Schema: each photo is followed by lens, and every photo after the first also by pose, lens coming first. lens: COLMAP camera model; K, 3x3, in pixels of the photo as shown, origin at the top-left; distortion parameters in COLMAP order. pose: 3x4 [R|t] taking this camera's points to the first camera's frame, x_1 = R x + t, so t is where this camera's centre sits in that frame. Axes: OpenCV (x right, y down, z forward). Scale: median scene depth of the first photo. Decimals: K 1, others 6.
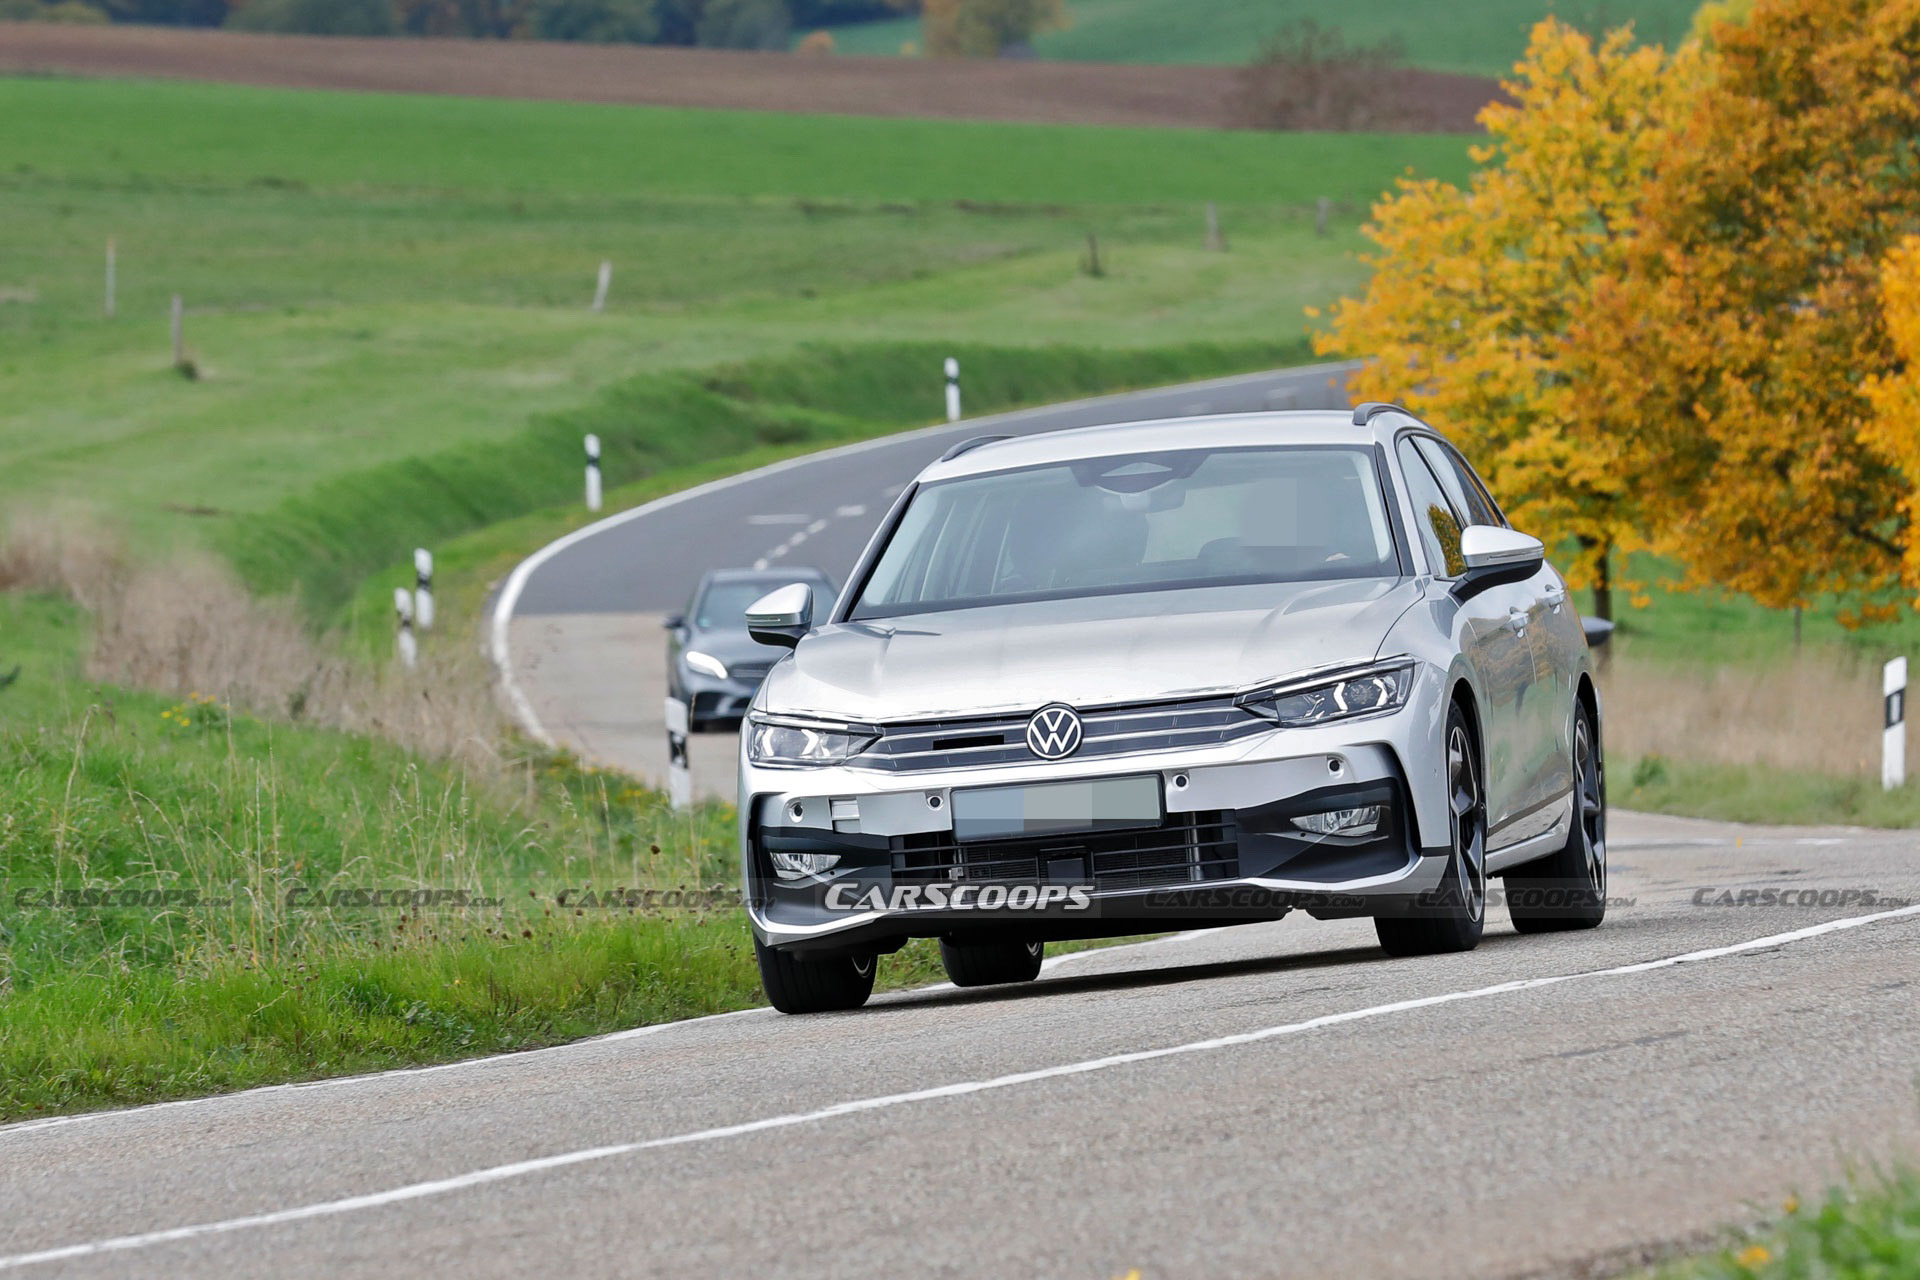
lens RADIAL K [[7173.4, 0, 867.2], [0, 7173.4, 740.0], [0, 0, 1]] dist [0.456091, 0.000000]
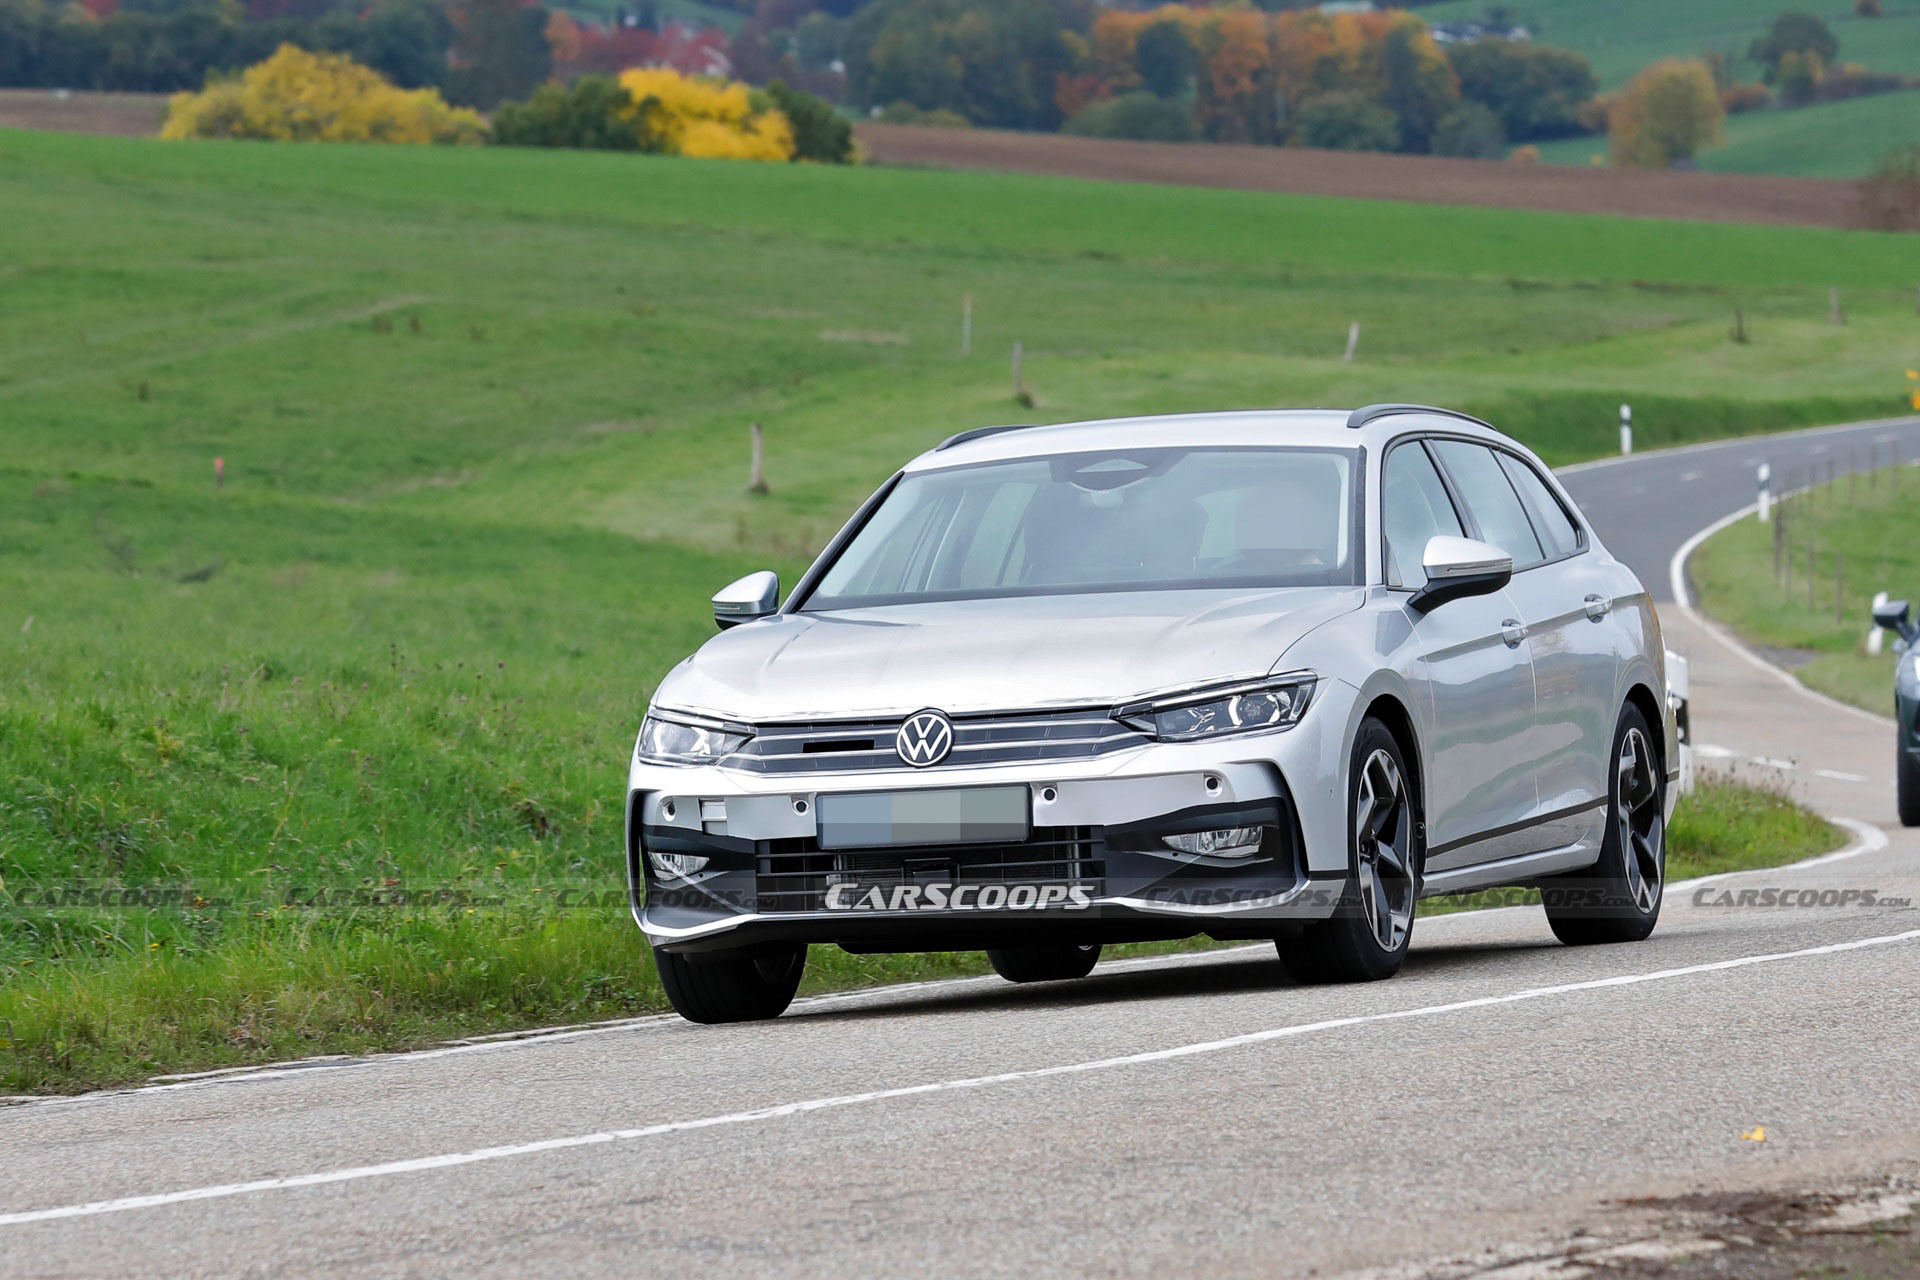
lens RADIAL K [[7173.4, 0, 956.5], [0, 7173.4, 715.3], [0, 0, 1]] dist [0.456091, 0.000000]
pose [[0.999188, 0.025022, 0.031583, -0.144846], [-0.024886, 0.999679, -0.004678, 0.010535], [-0.031690, 0.003889, 0.999490, -0.266637]]
